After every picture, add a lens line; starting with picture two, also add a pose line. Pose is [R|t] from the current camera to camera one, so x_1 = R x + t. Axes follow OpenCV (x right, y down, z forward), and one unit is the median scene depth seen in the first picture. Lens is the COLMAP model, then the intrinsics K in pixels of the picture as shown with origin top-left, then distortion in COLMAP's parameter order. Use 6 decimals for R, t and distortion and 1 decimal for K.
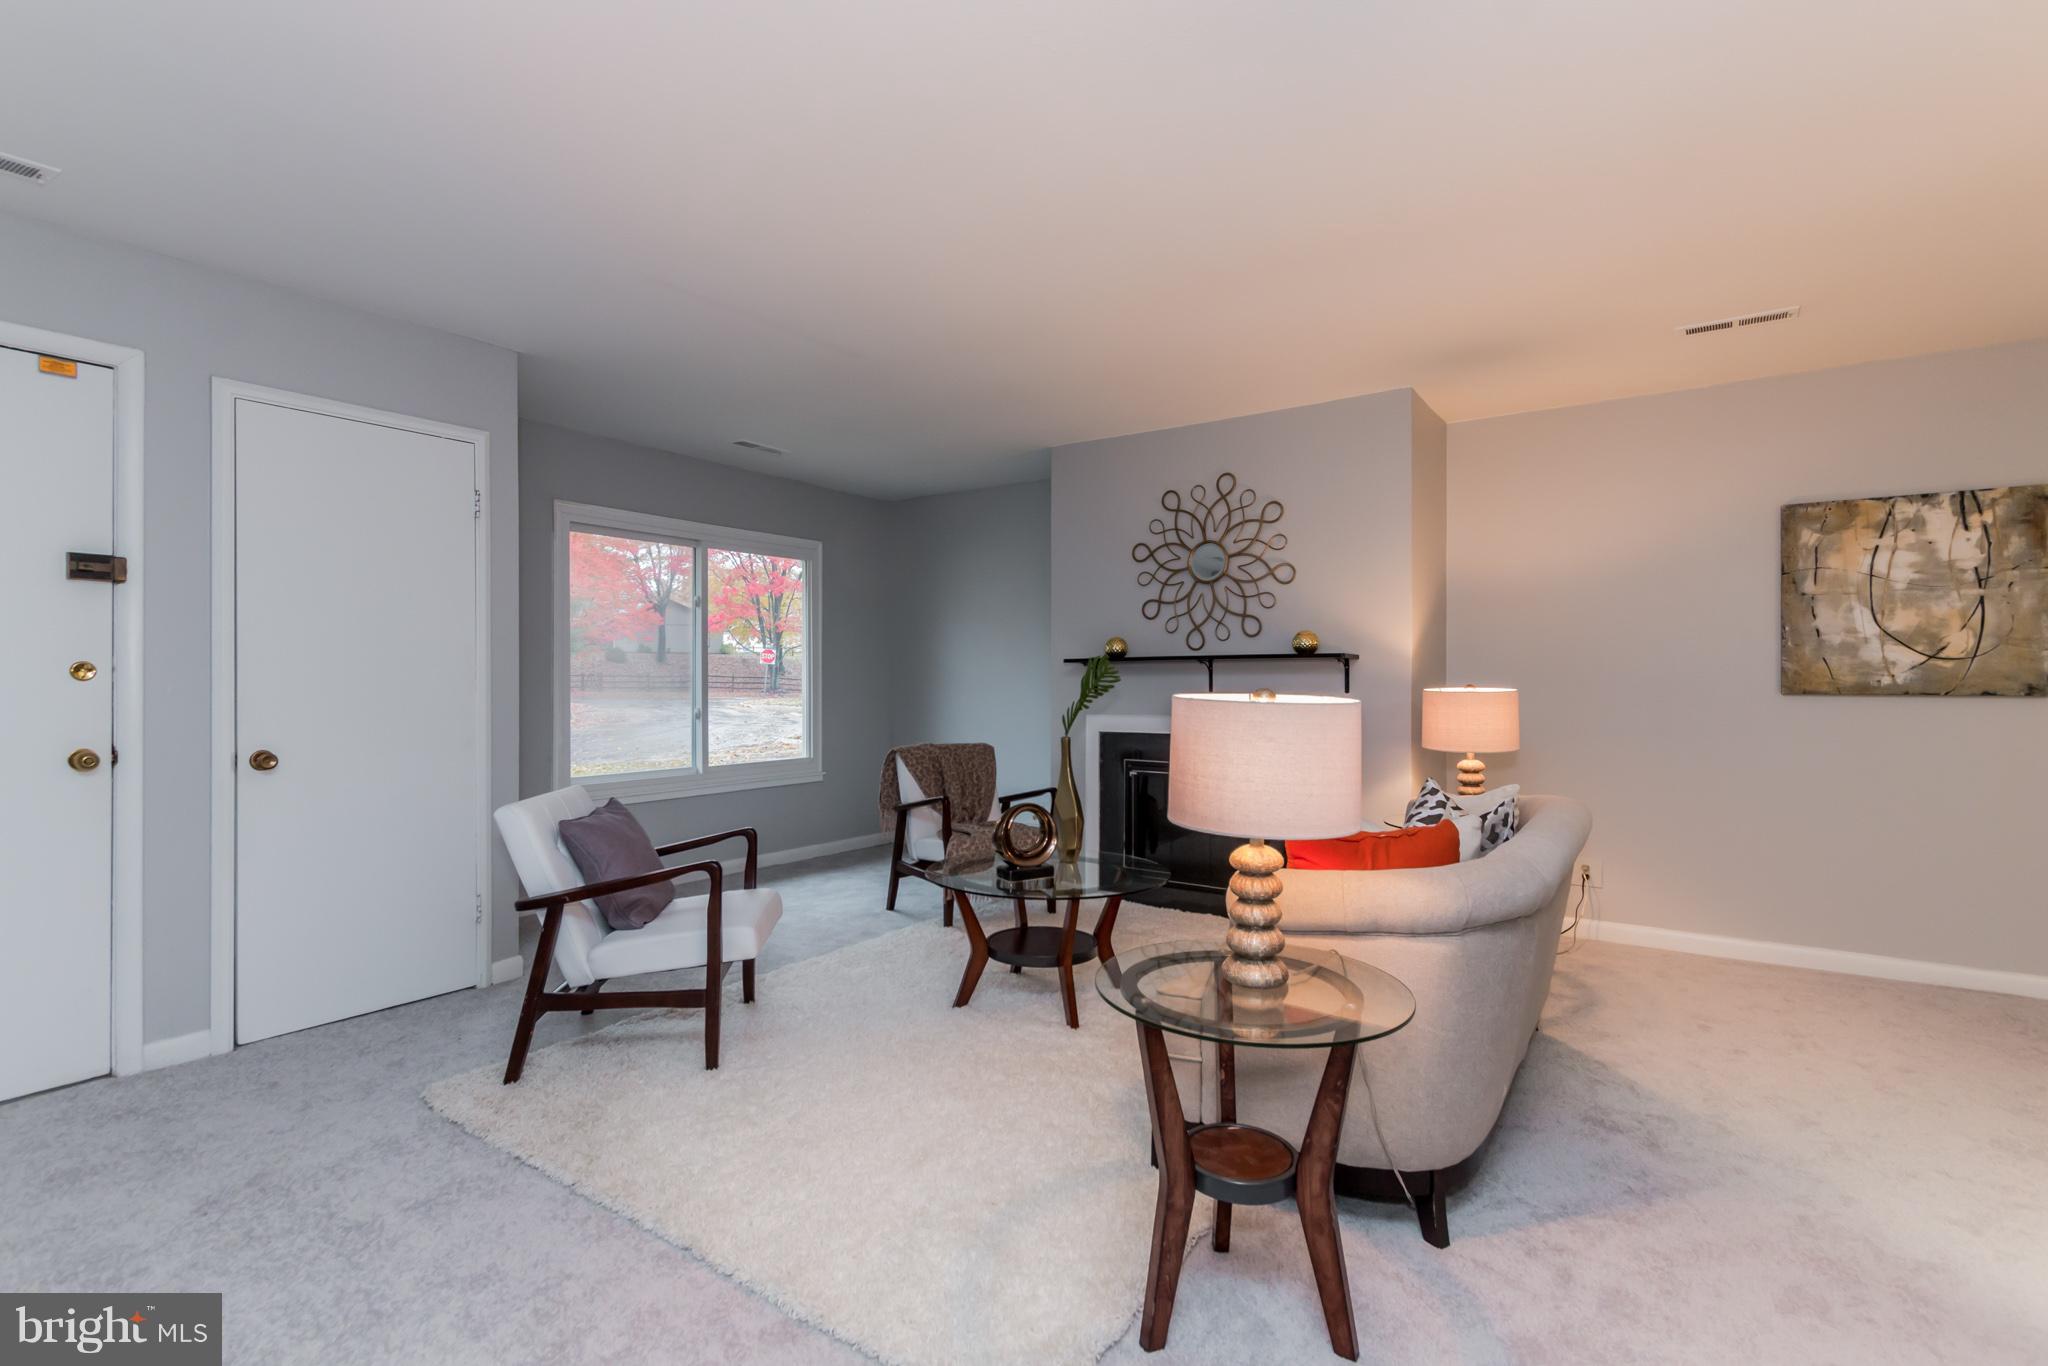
lens RADIAL K [[989.5, 0, 1024.0], [0, 989.5, 683.0], [0, 0, 1]] dist [-0.003642, -0.000050]
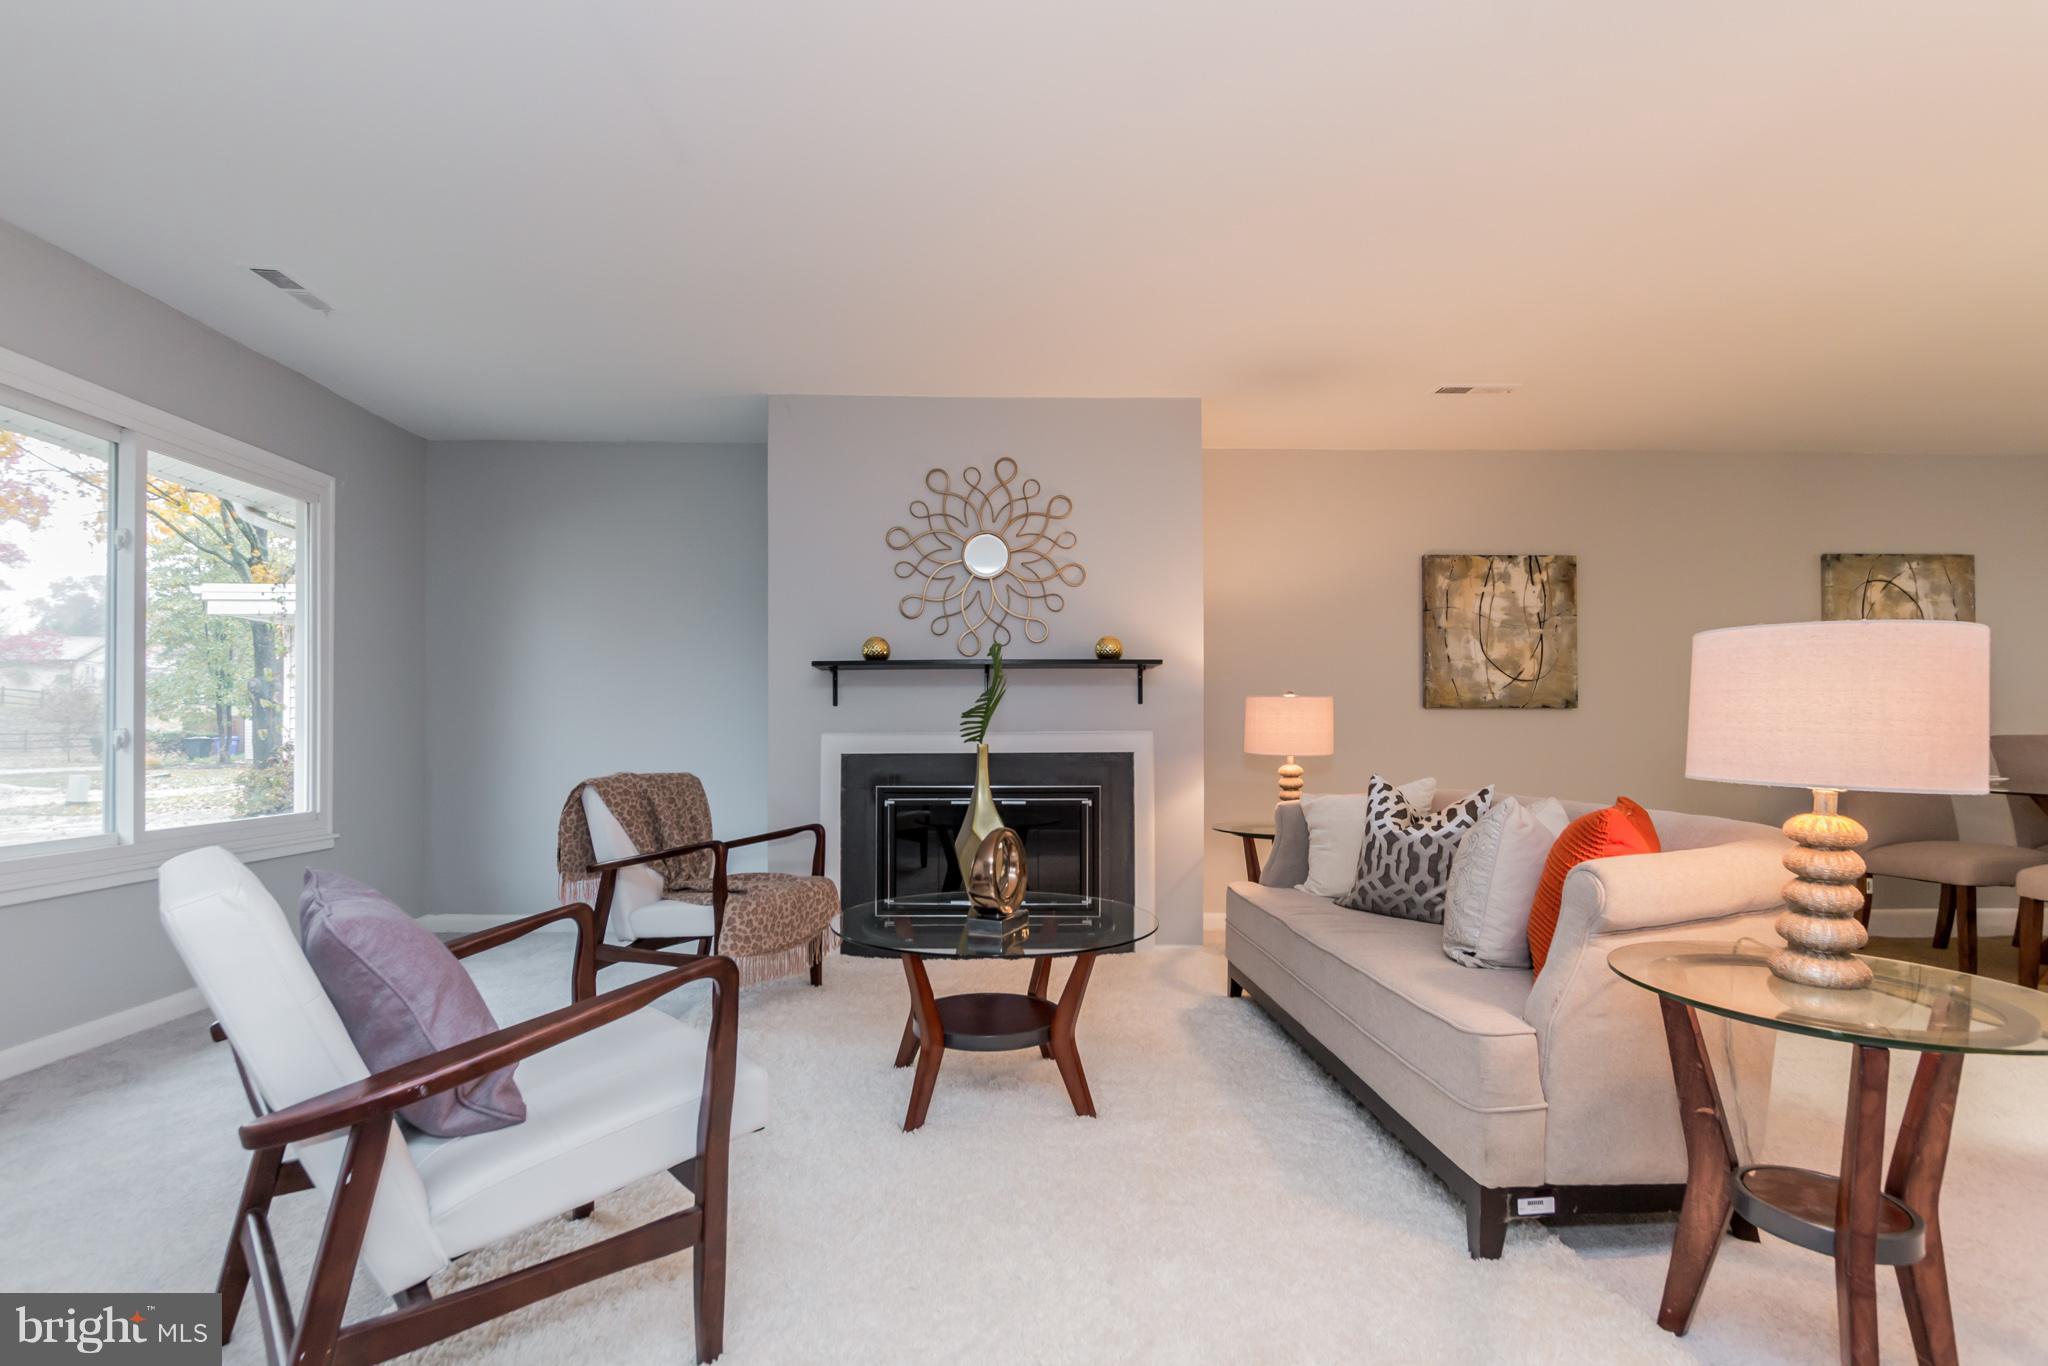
lens RADIAL K [[954.3, 0, 1007.2], [0, 954.3, 727.2], [0, 0, 1]] dist [0.001337, 0.000492]
pose [[0.793411, 0.005259, 0.608664, -0.380006], [0.005220, 0.999867, -0.015444, 0.052181], [-0.608664, 0.015430, 0.793278, 0.387487]]
